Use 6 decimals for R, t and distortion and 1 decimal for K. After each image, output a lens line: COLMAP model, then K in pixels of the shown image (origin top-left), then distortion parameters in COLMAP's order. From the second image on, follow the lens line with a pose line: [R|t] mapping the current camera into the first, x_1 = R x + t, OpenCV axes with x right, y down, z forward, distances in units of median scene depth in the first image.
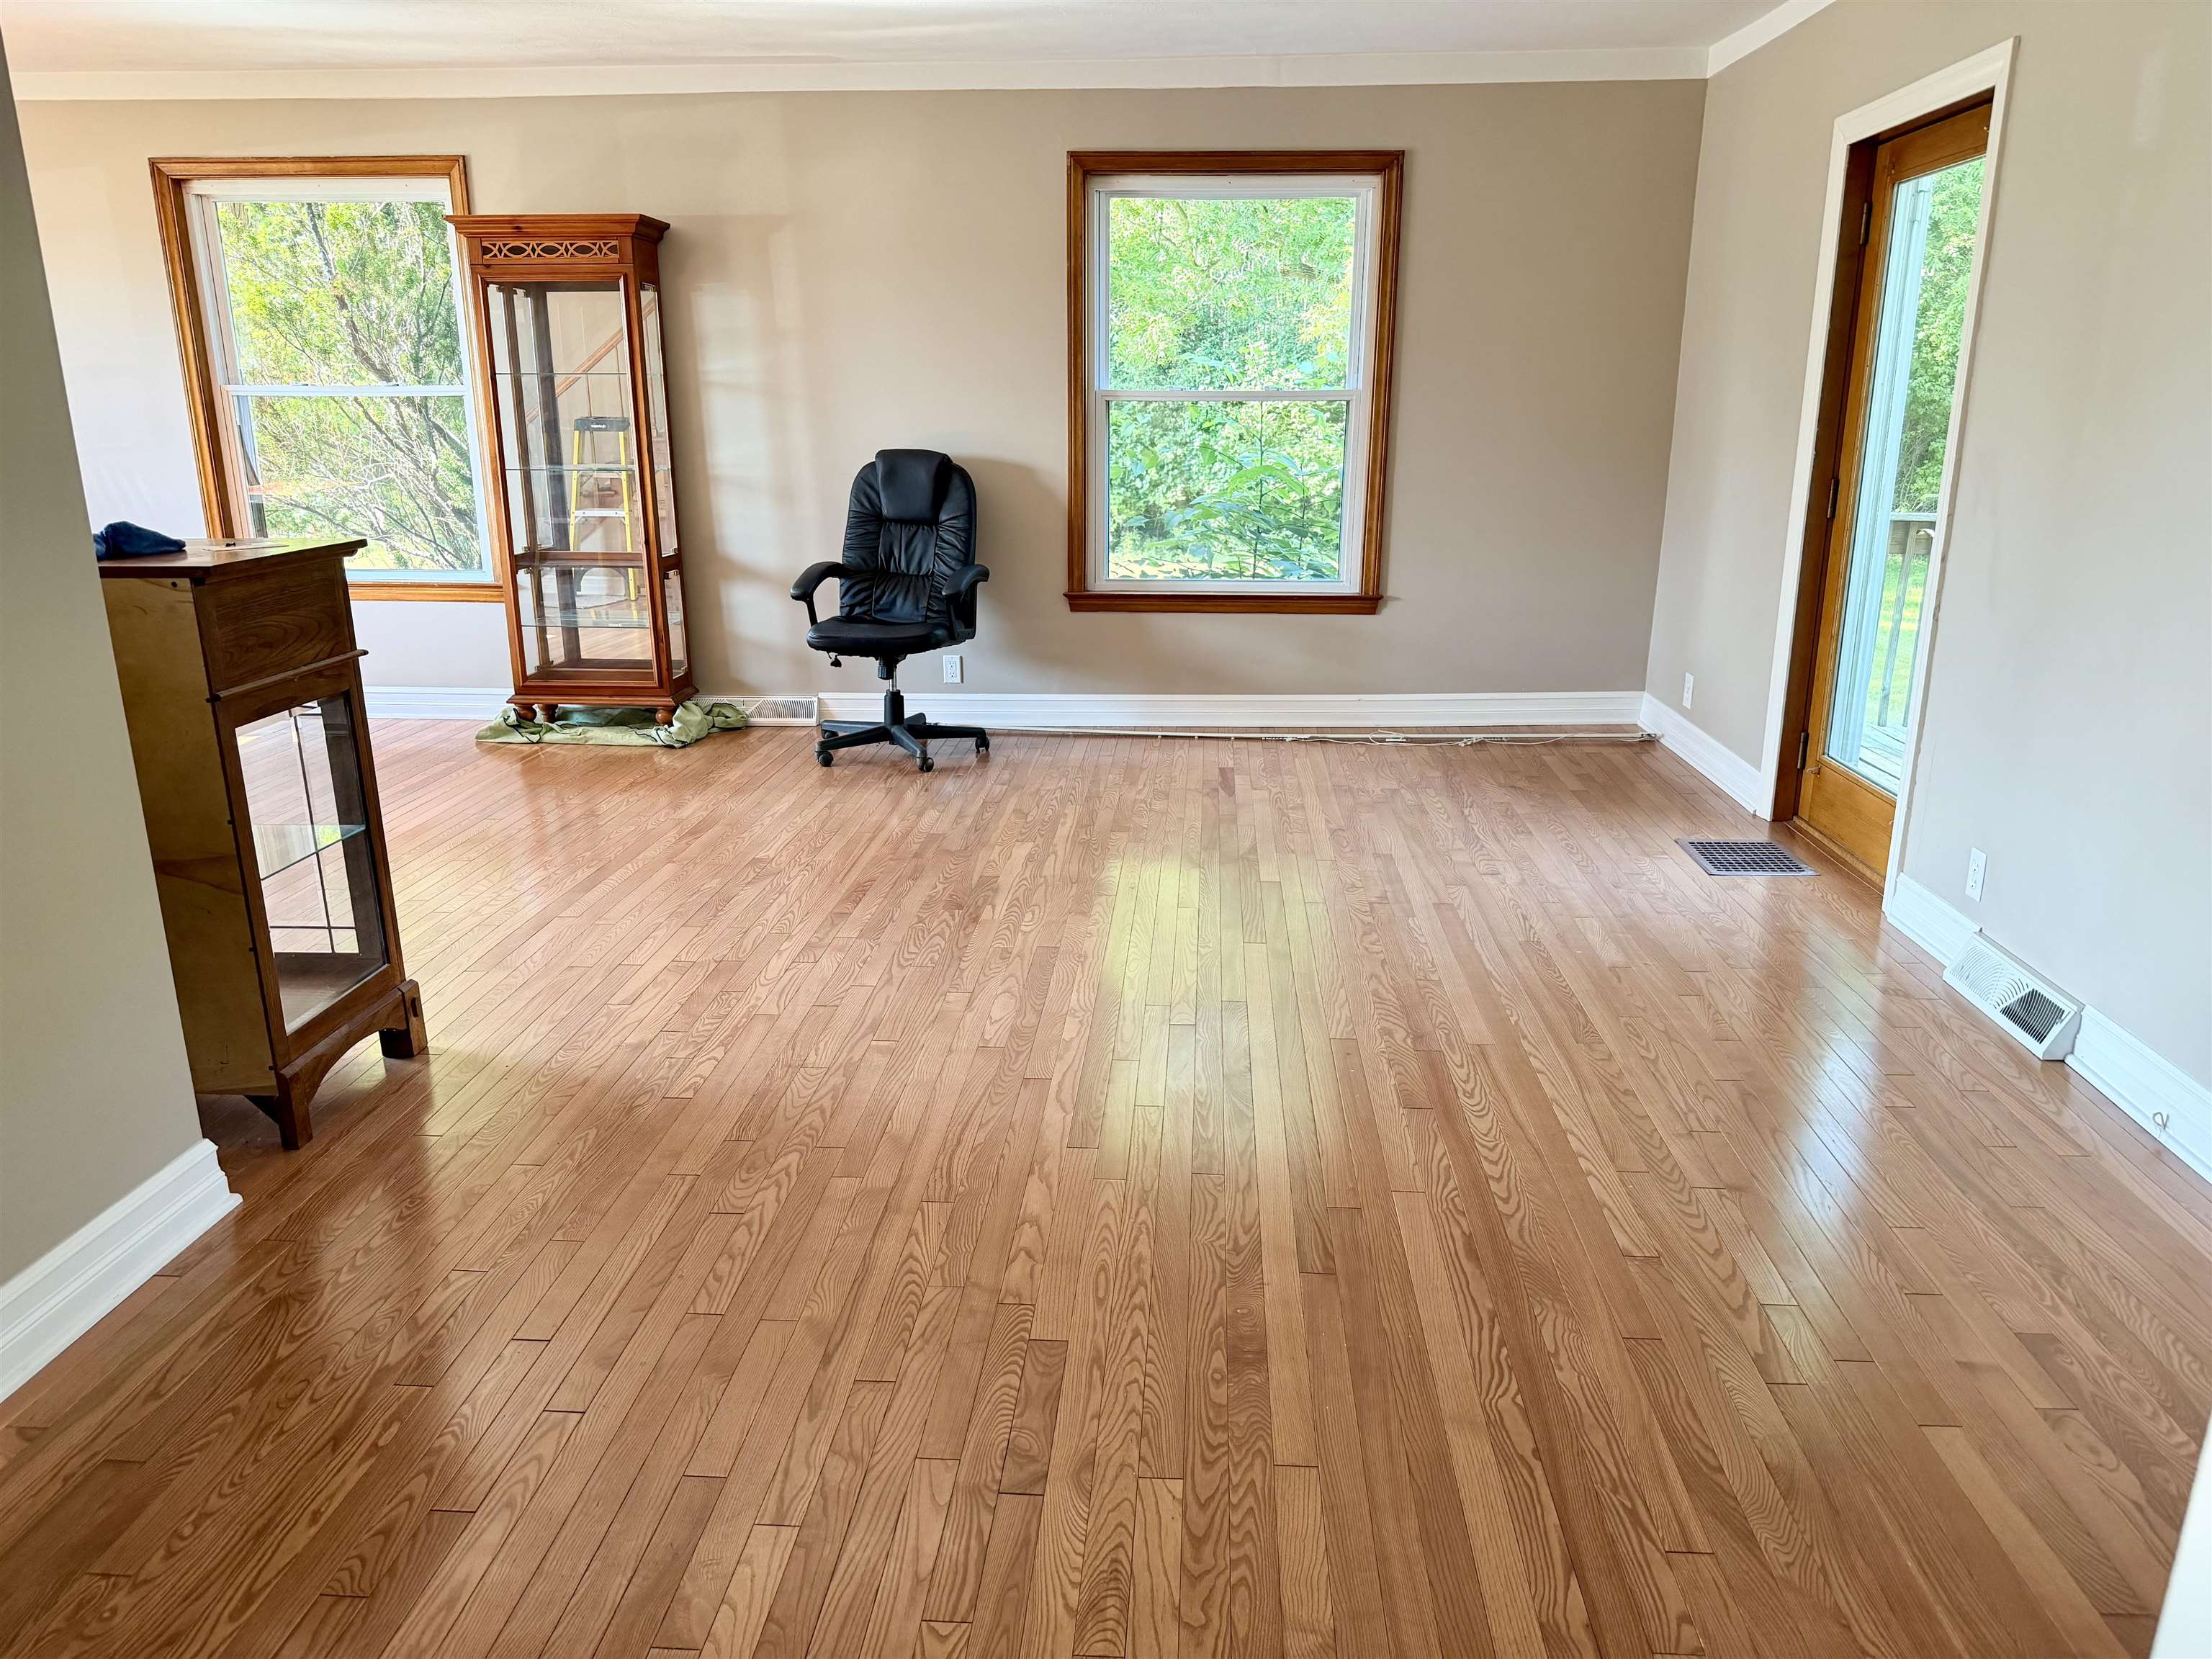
lens RADIAL K [[1573.3, 0, 1120.6], [0, 1573.3, 832.9], [0, 0, 1]] dist [0.043416, -0.004526]
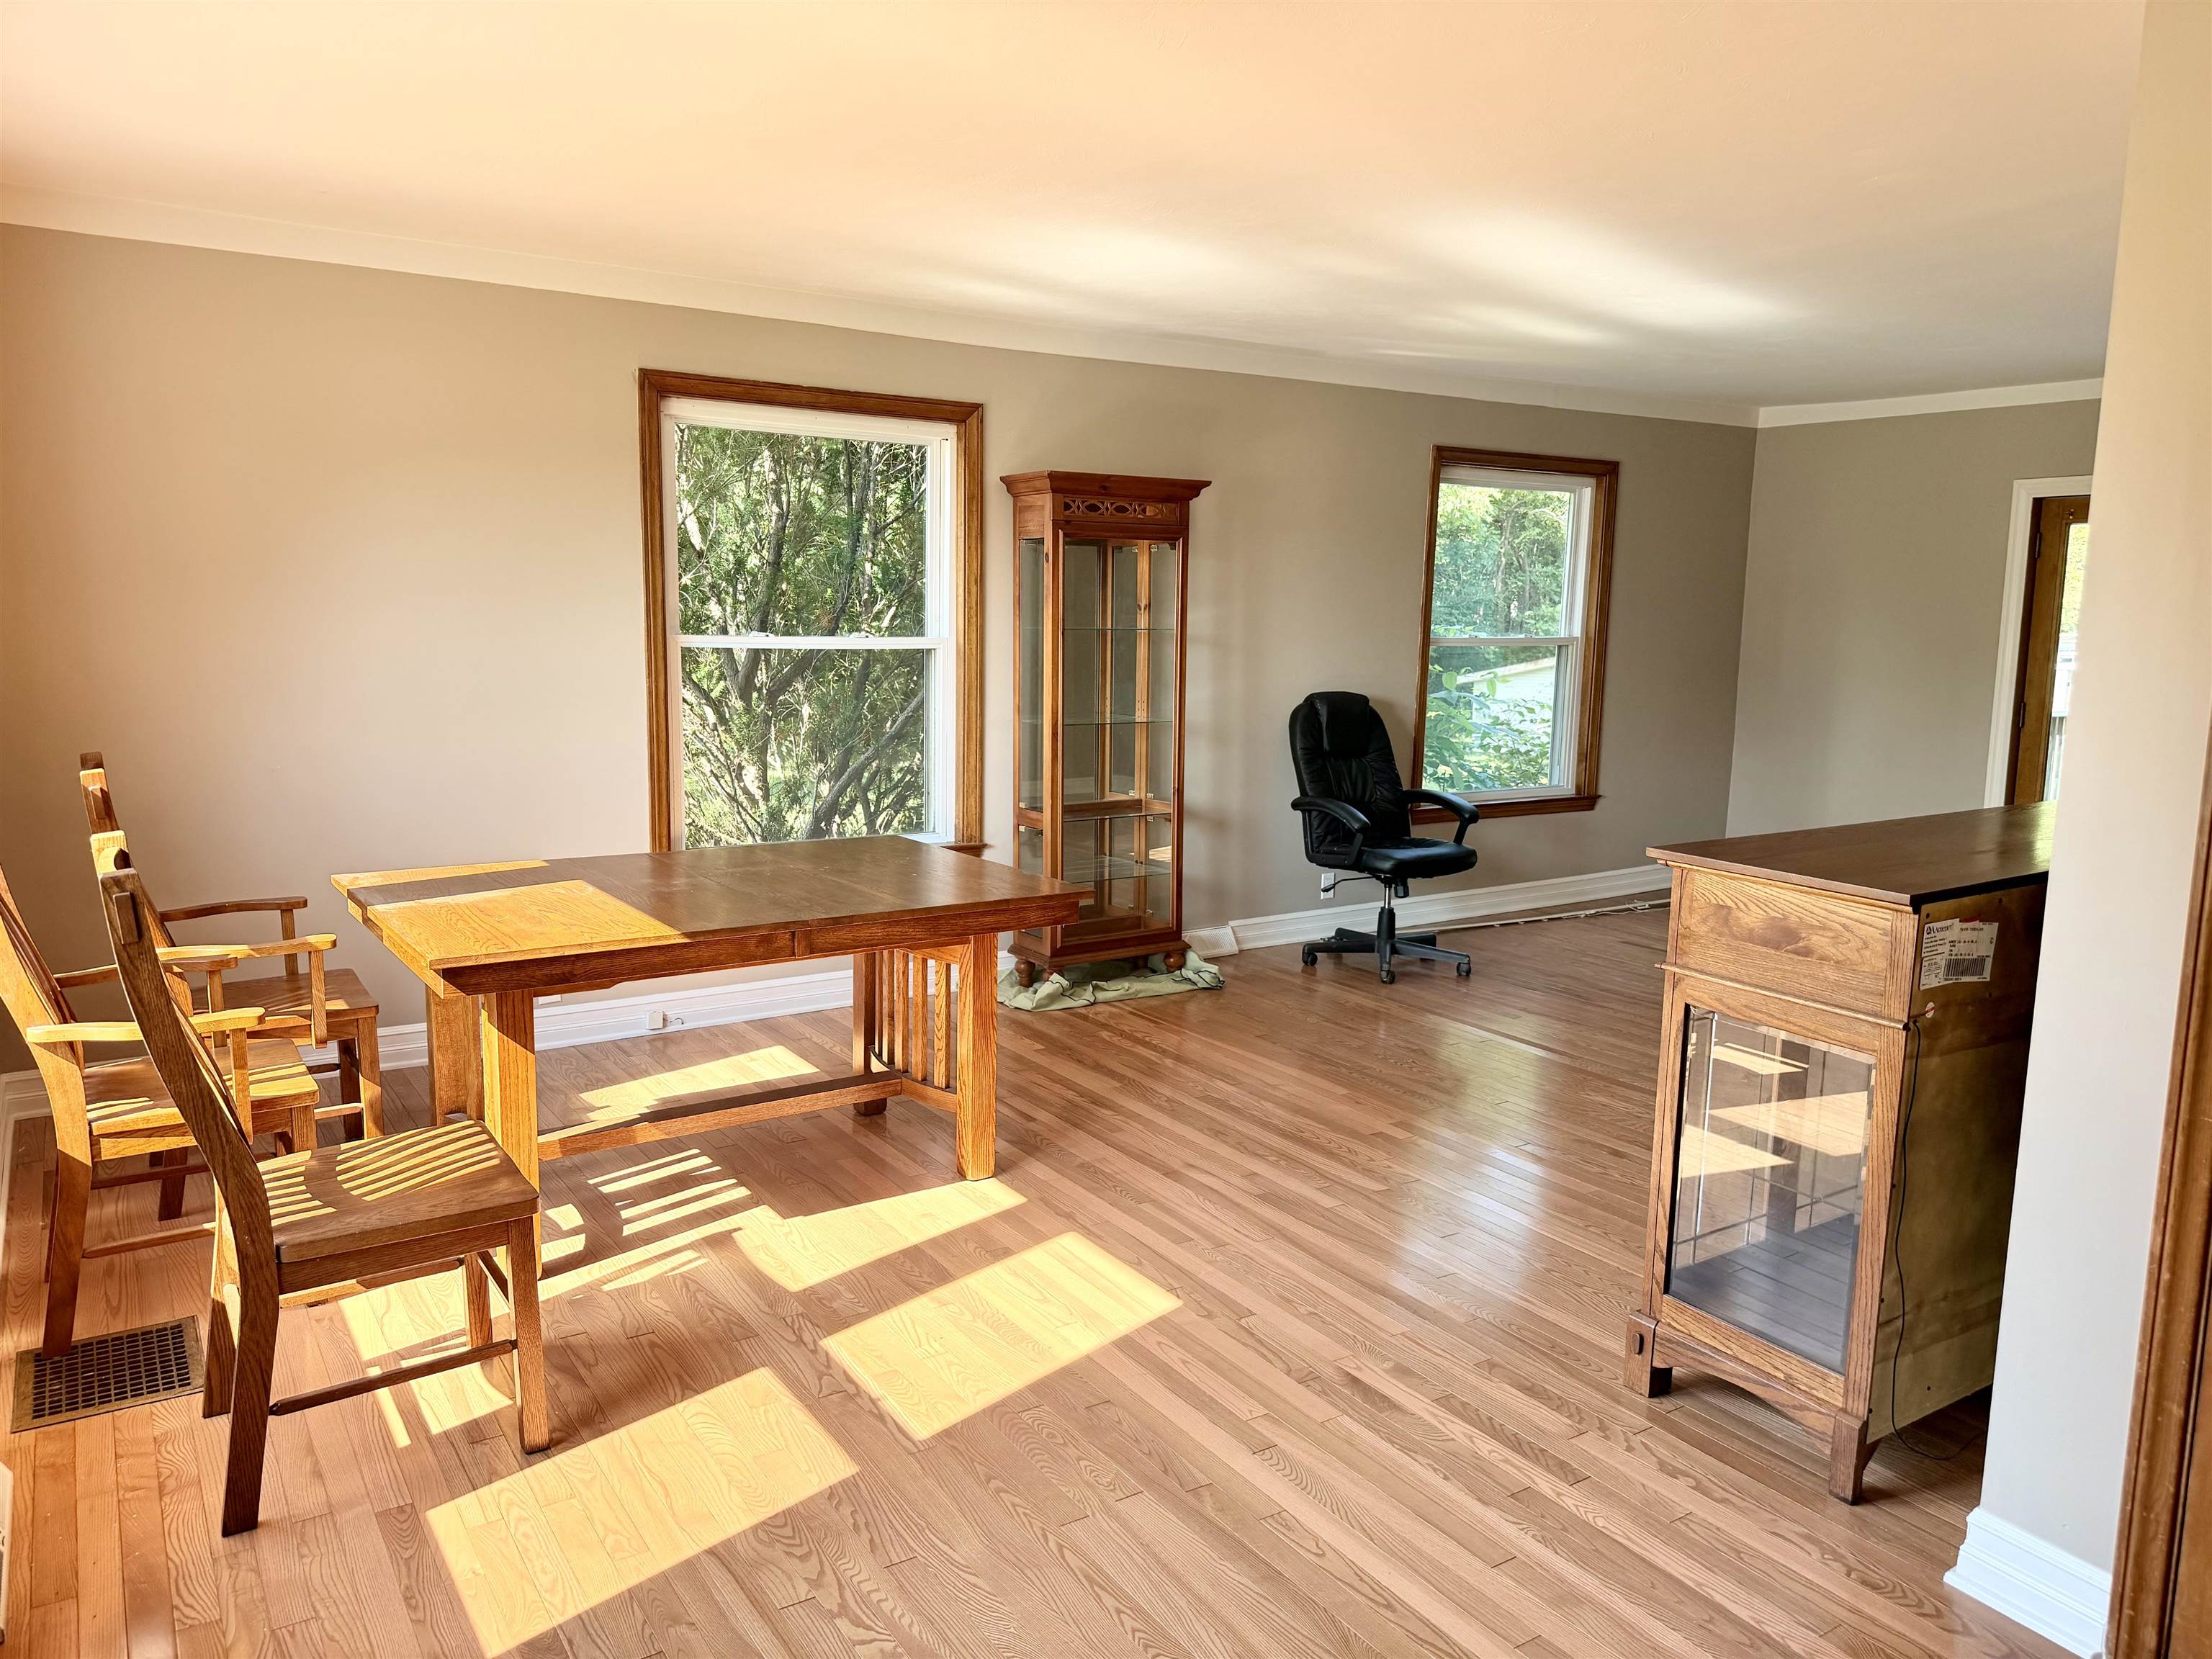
lens RADIAL K [[1573.3, 0, 1120.6], [0, 1573.3, 832.9], [0, 0, 1]] dist [0.043416, -0.004526]
pose [[0.808539, -0.073470, 0.583839, -1.140043], [0.142932, 0.986982, -0.073741, -0.106111], [-0.570820, 0.143071, 0.808514, 0.261941]]
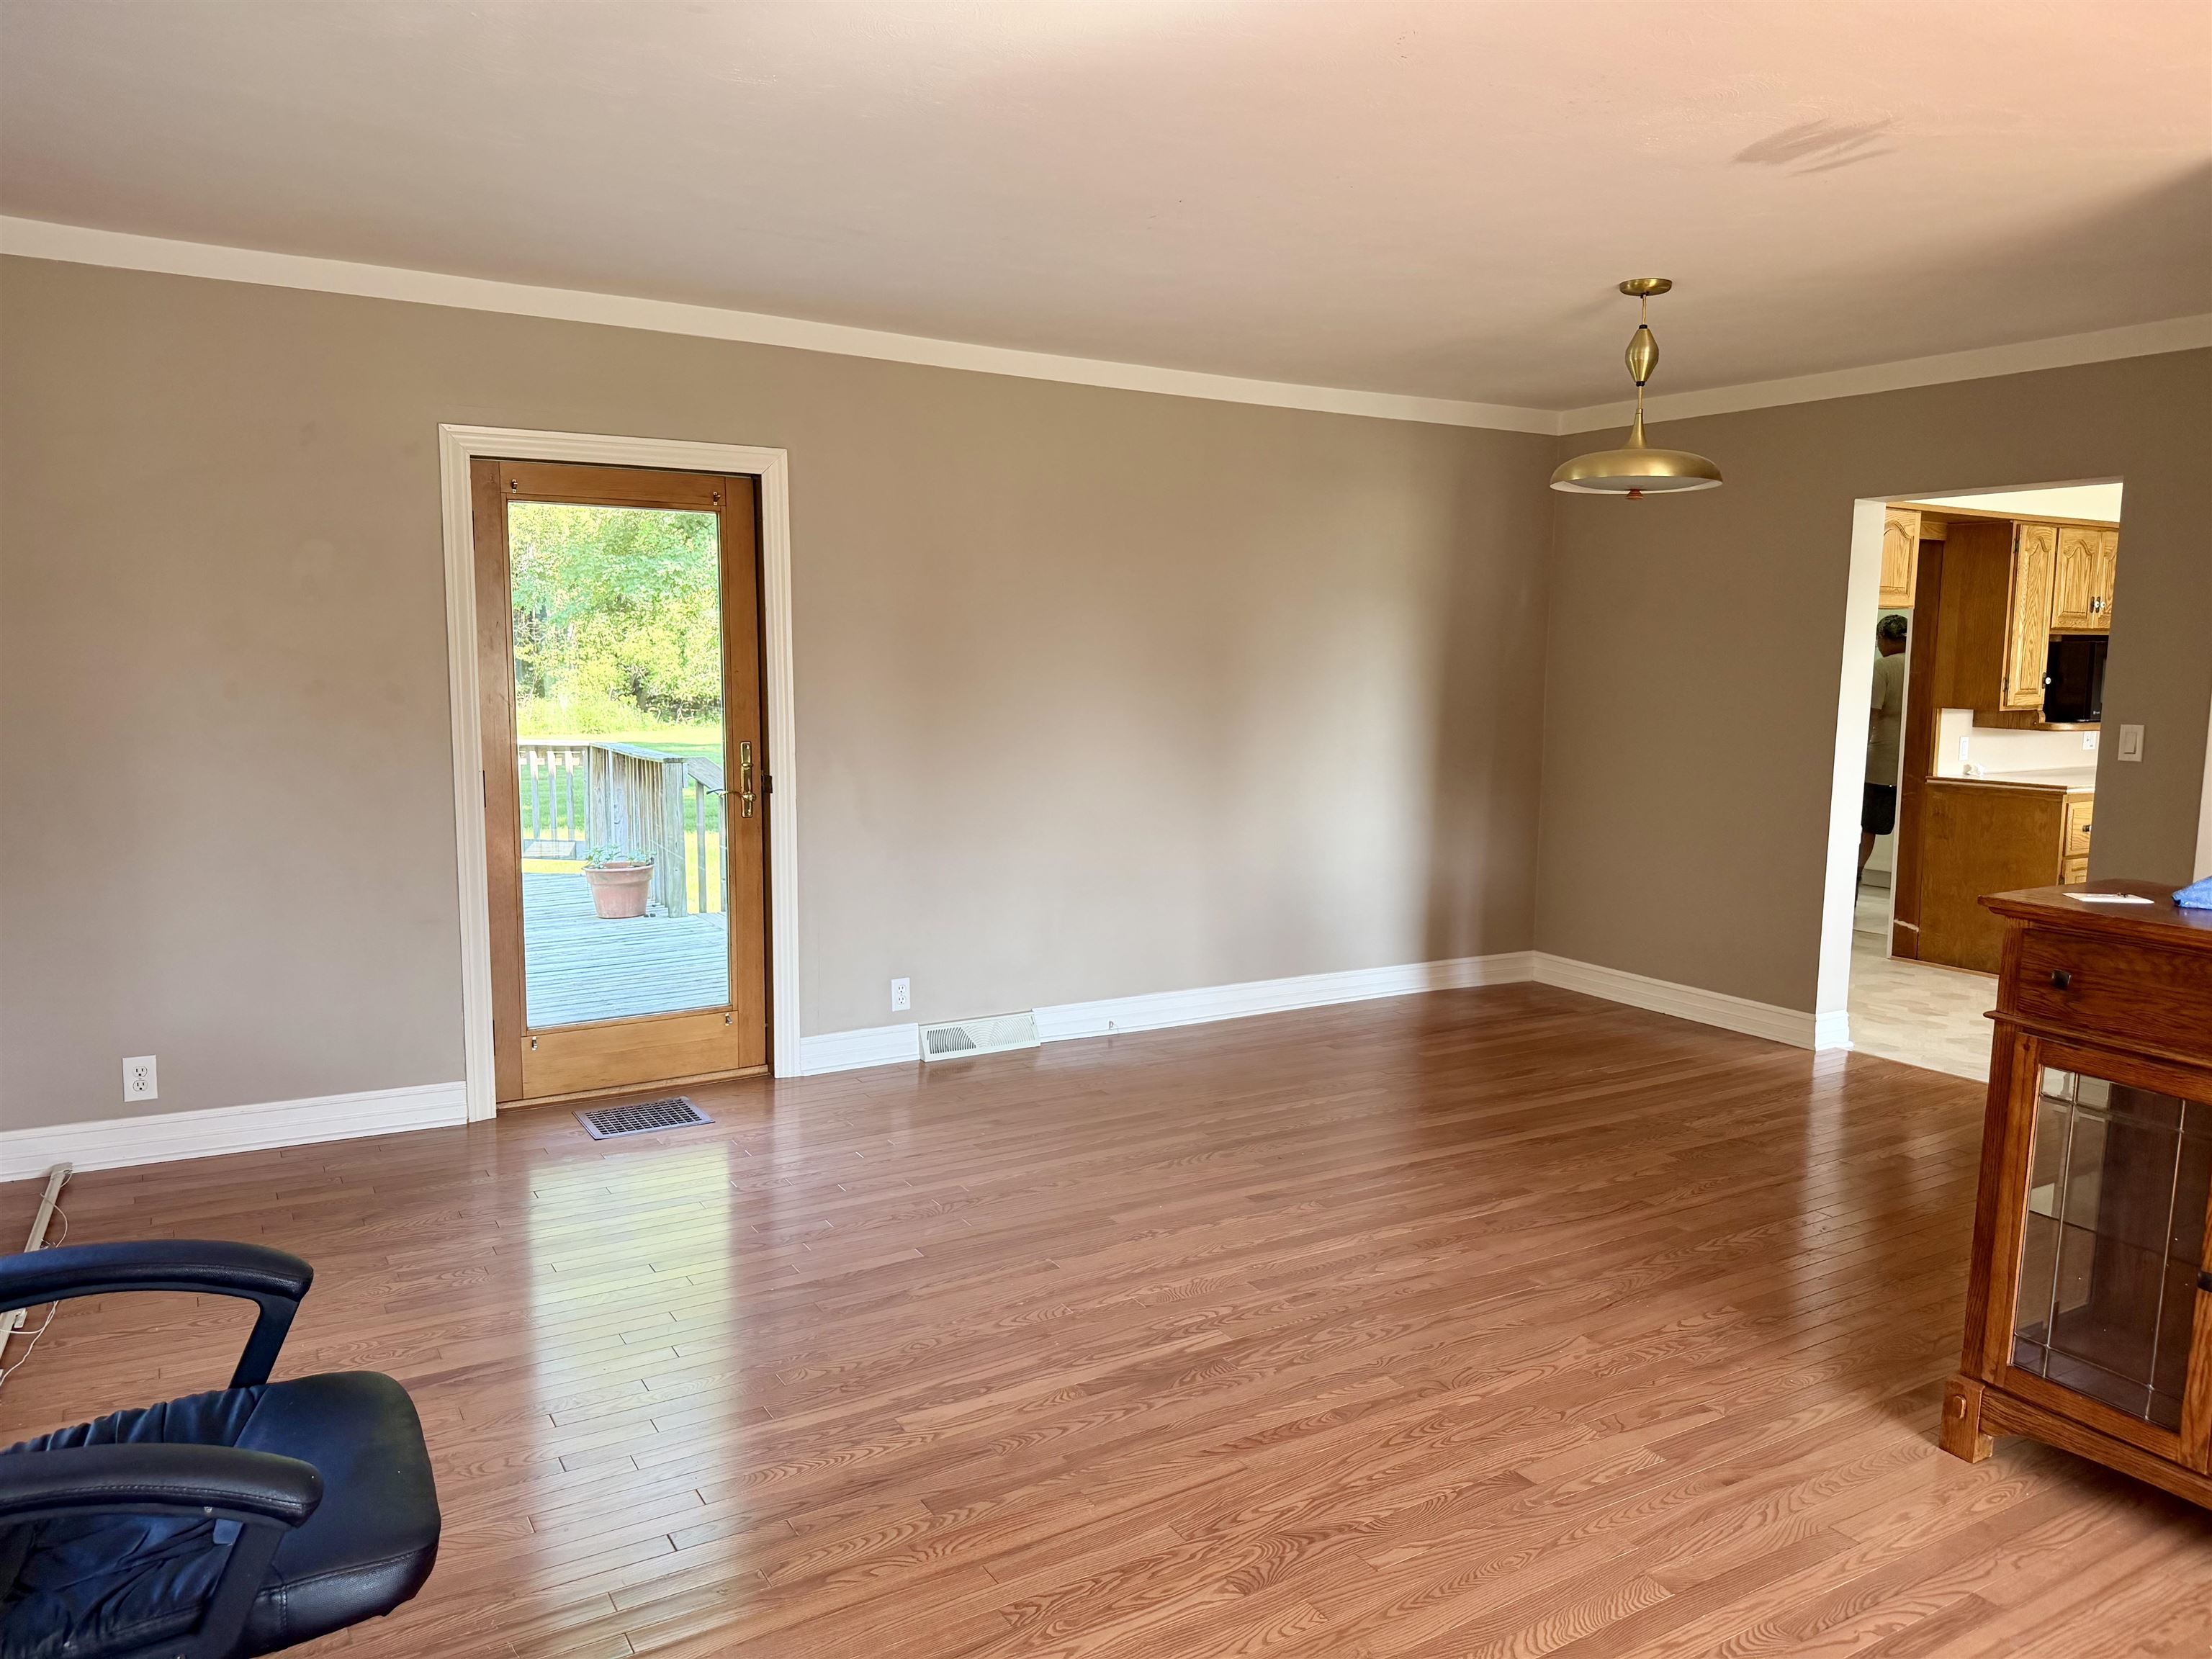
lens RADIAL K [[1573.3, 0, 1120.6], [0, 1573.3, 832.9], [0, 0, 1]] dist [0.043416, -0.004526]
pose [[-0.573221, -0.112094, 0.811698, -0.592738], [0.205704, 0.939190, 0.274968, -0.368548], [-0.793161, 0.324587, -0.515305, 1.181749]]
